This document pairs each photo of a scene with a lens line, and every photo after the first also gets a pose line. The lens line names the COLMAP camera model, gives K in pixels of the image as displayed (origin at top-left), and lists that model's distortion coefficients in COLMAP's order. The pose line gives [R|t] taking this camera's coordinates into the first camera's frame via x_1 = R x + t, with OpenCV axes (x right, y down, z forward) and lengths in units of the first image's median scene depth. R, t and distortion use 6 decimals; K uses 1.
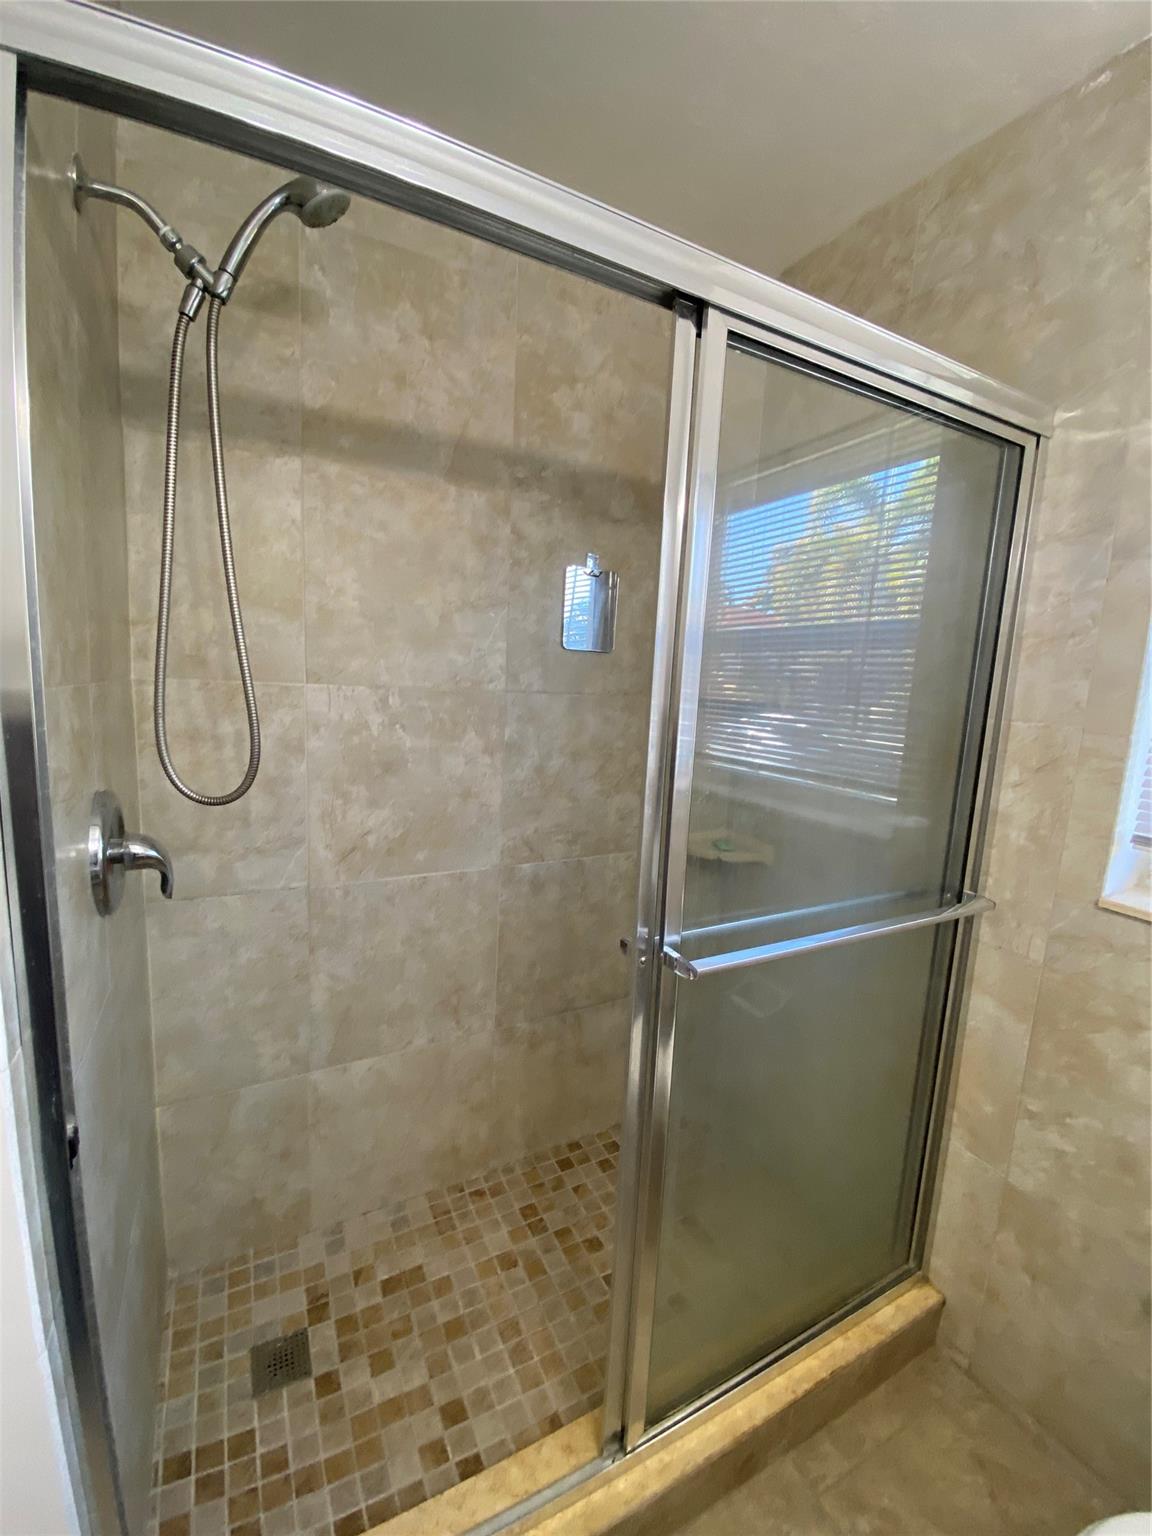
lens RADIAL K [[627.4, 0, 576.0], [0, 627.4, 768.0], [0, 0, 1]] dist [0.014912, -0.018082]
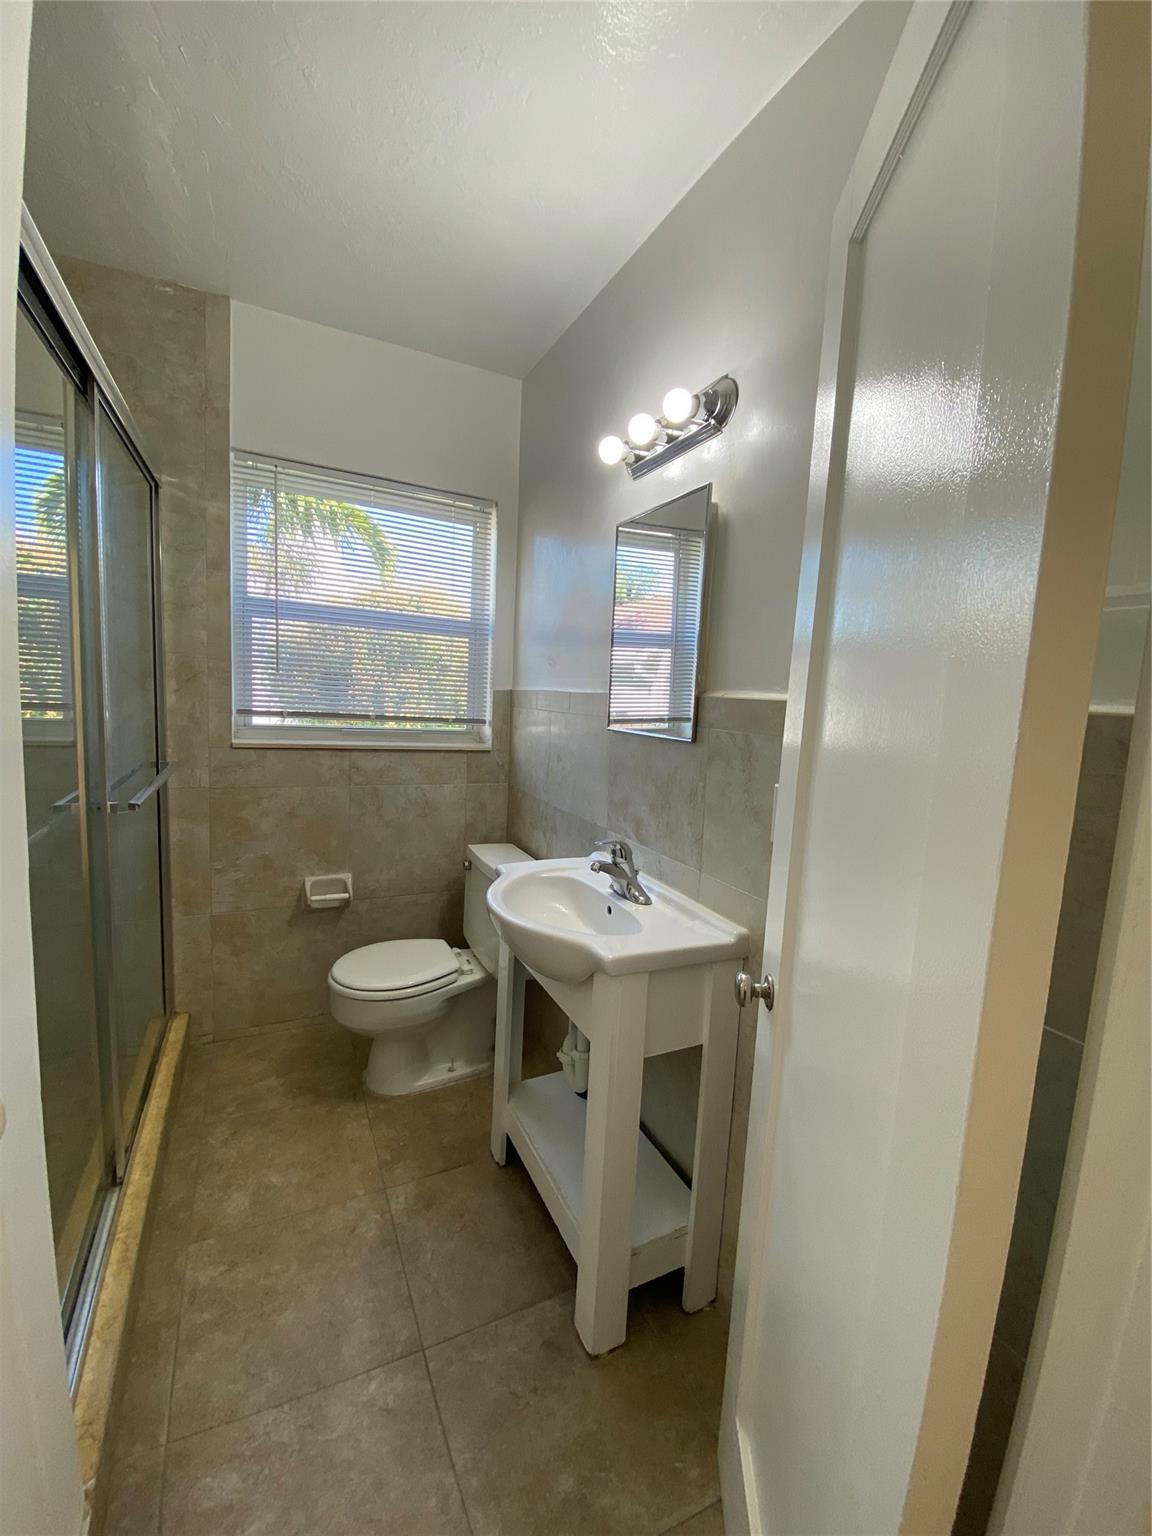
lens RADIAL K [[627.4, 0, 576.0], [0, 627.4, 768.0], [0, 0, 1]] dist [0.014912, -0.018082]
pose [[0.039838, -0.158738, 0.986517, -1.018501], [0.100106, 0.982967, 0.154124, 0.082595], [-0.994179, 0.092616, 0.055050, -0.167126]]
